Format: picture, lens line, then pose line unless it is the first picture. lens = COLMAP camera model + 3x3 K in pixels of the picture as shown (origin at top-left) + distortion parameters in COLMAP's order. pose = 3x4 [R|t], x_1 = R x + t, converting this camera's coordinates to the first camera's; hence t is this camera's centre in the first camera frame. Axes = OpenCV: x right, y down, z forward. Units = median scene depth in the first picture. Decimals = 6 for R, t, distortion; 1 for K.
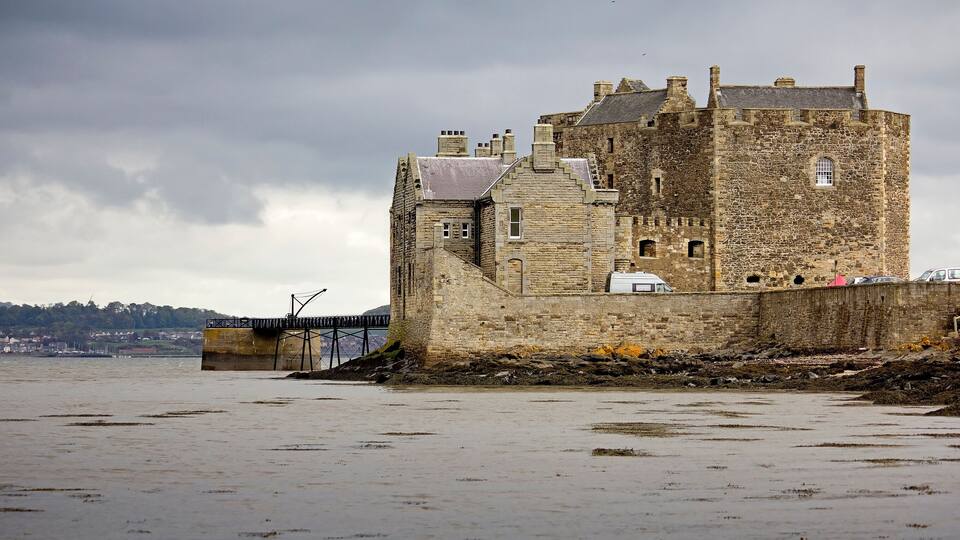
lens RADIAL K [[2433.2, 0, 480.0], [0, 2433.2, 270.0], [0, 0, 1]] dist [0.036226, -0.252570]
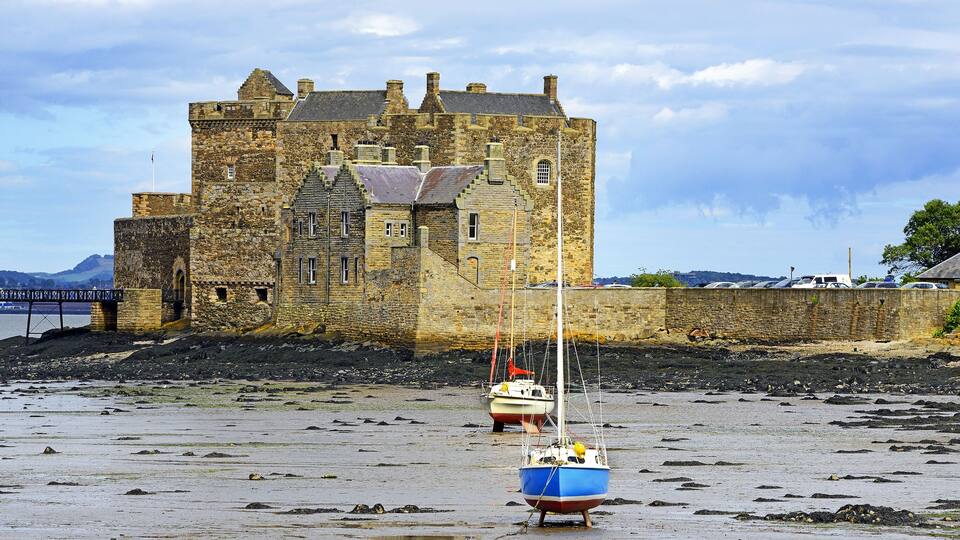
lens RADIAL K [[2433.2, 0, 480.0], [0, 2433.2, 270.0], [0, 0, 1]] dist [0.036226, -0.252570]
pose [[0.973323, 0.018344, 0.228704, -0.145879], [-0.020949, 0.999740, 0.008966, -0.005169], [-0.228480, -0.013518, 0.973455, -0.085181]]
